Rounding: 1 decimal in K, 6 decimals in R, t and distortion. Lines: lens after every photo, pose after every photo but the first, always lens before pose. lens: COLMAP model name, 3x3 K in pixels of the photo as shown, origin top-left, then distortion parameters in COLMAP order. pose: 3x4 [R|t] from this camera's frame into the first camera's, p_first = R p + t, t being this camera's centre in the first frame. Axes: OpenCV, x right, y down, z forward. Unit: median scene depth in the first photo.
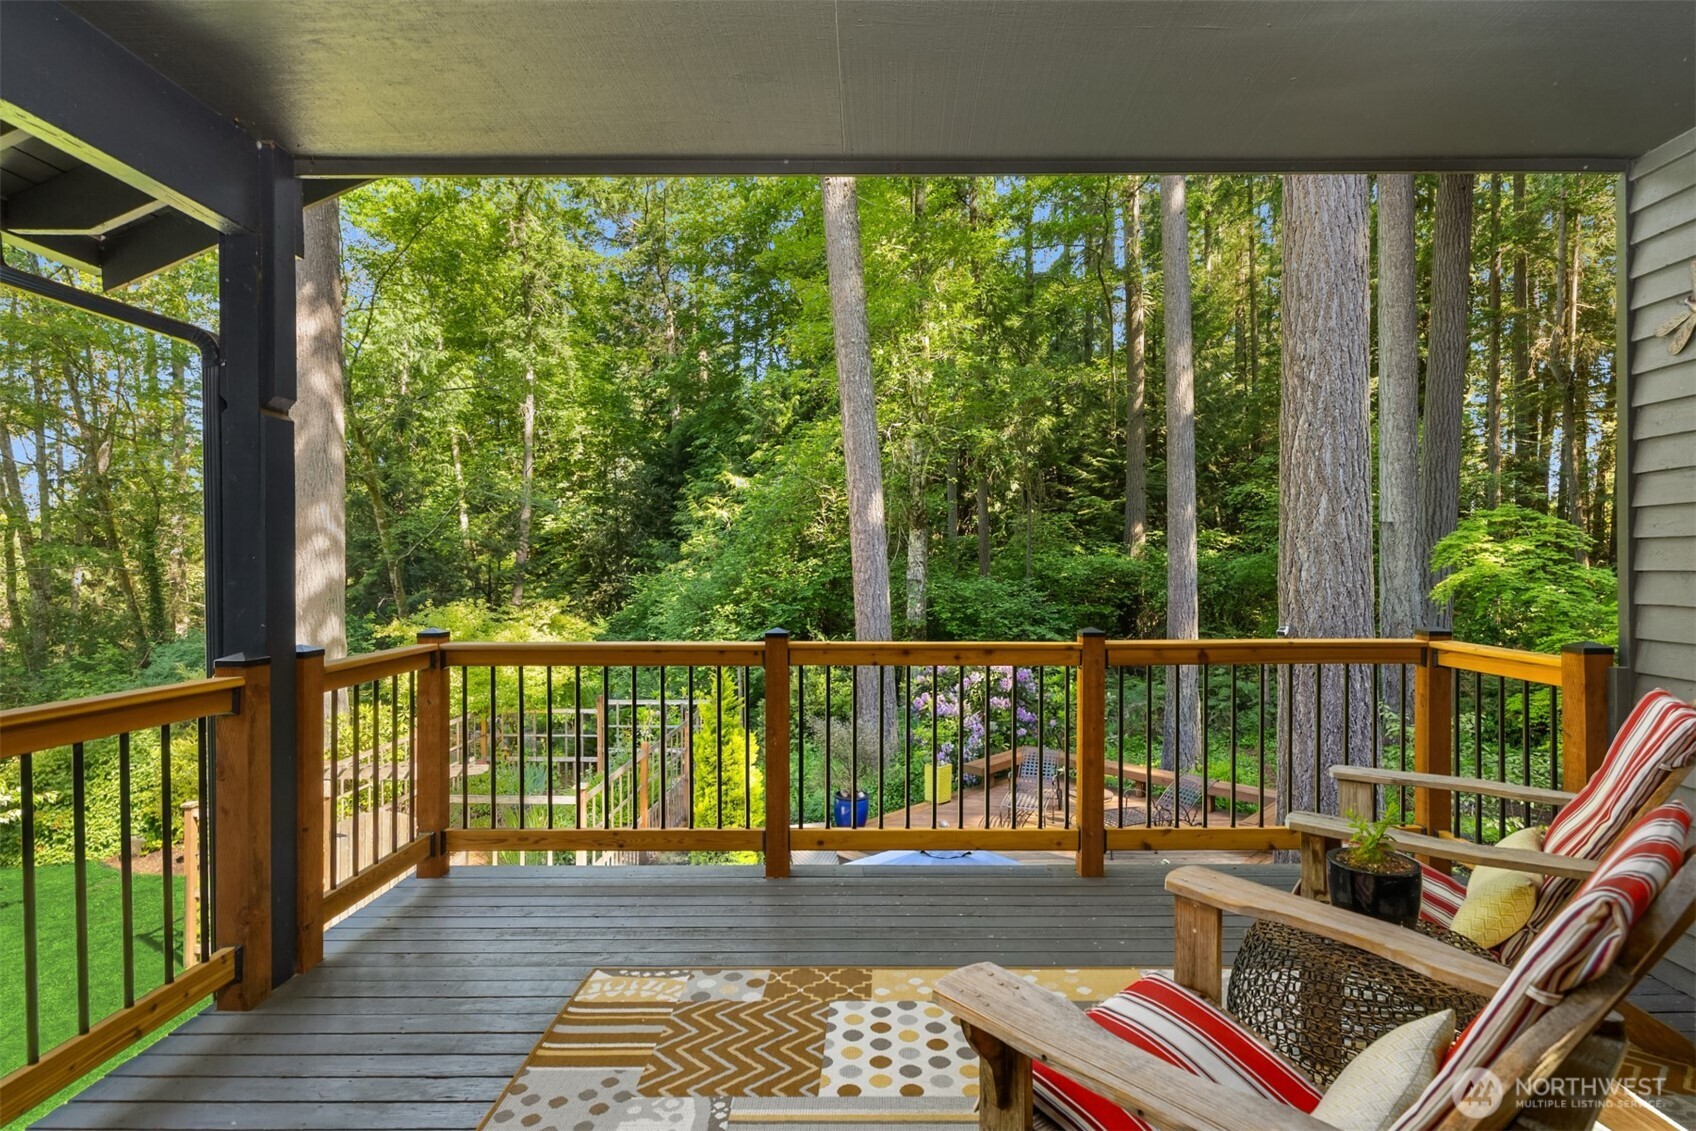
lens RADIAL K [[827.1, 0, 855.3], [0, 827.1, 563.0], [0, 0, 1]] dist [0.000377, -0.000681]
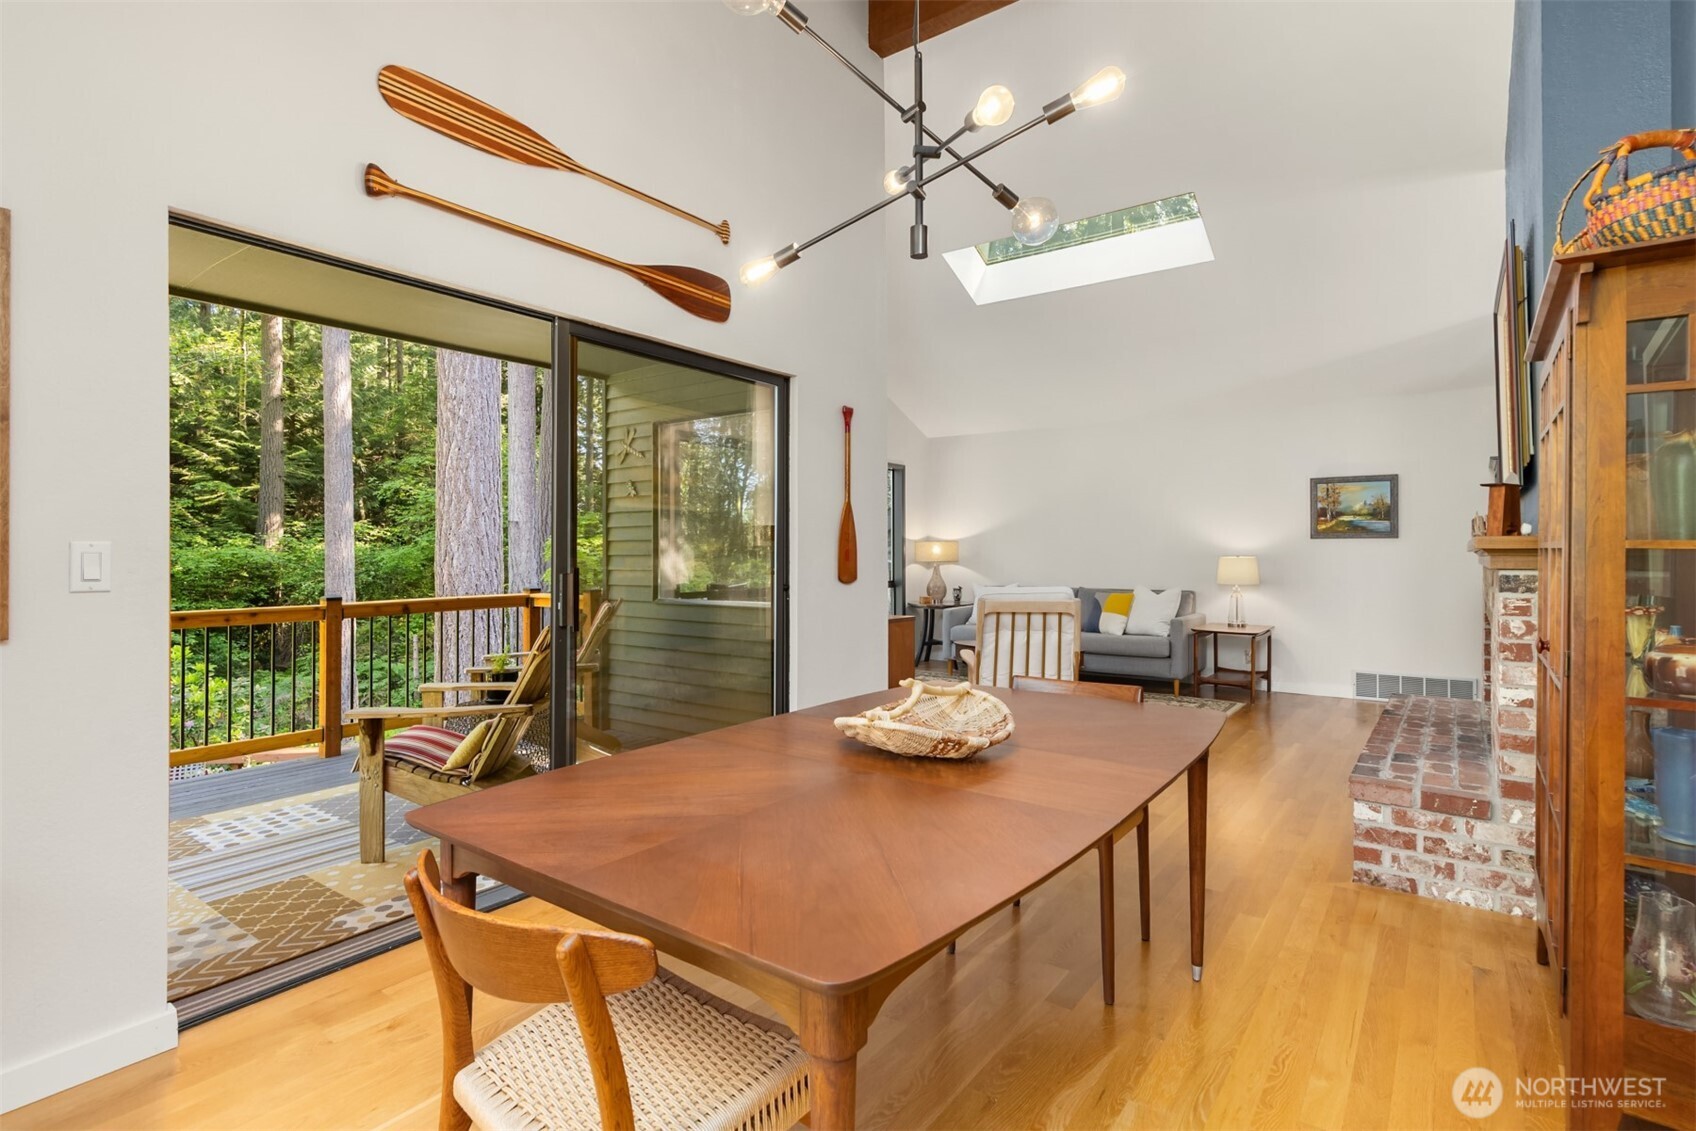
lens RADIAL K [[827.1, 0, 865.3], [0, 827.1, 537.5], [0, 0, 1]] dist [0.000377, -0.000681]
pose [[0.564198, 0.011901, 0.825554, -0.081228], [0.005248, 0.999824, -0.018000, 0.000975], [-0.825623, 0.014489, 0.564036, -0.130771]]
